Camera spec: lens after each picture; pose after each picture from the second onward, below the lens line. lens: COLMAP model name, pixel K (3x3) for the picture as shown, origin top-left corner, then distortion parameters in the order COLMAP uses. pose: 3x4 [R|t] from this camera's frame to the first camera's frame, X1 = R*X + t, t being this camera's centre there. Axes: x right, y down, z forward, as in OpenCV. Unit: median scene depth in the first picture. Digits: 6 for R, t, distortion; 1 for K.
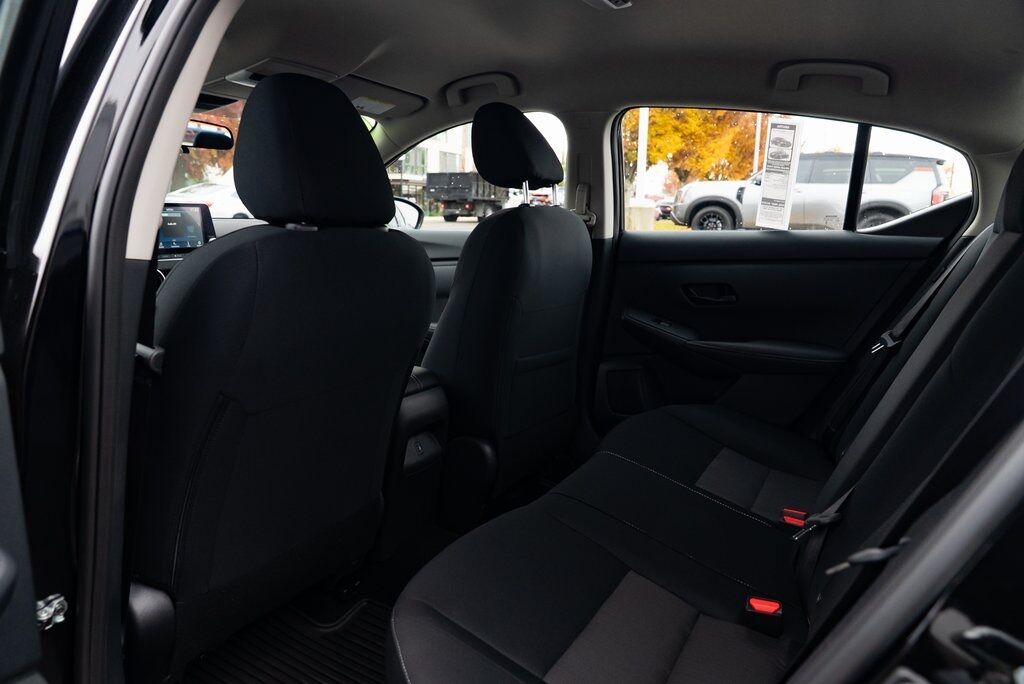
lens RADIAL K [[695.6, 0, 523.2], [0, 695.6, 335.1], [0, 0, 1]] dist [-0.035115, 0.021023]
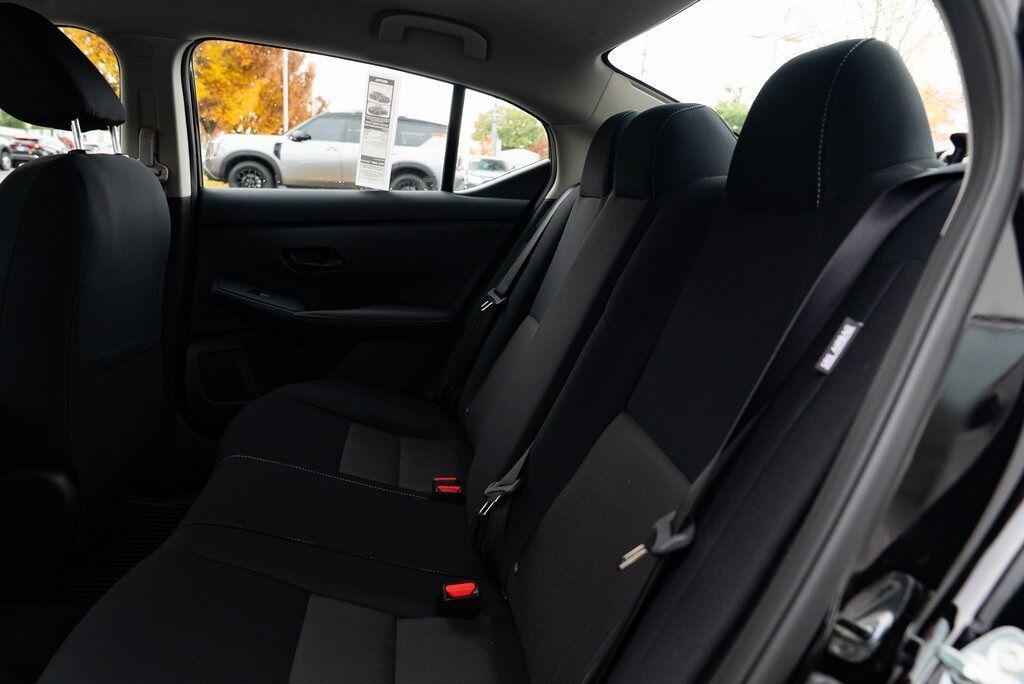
lens RADIAL K [[695.6, 0, 519.5], [0, 695.6, 338.6], [0, 0, 1]] dist [-0.035115, 0.021023]
pose [[0.807719, -0.102791, 0.580538, -0.058626], [0.064929, 0.994203, 0.085699, -0.017210], [-0.585982, -0.031527, 0.809711, 0.102744]]
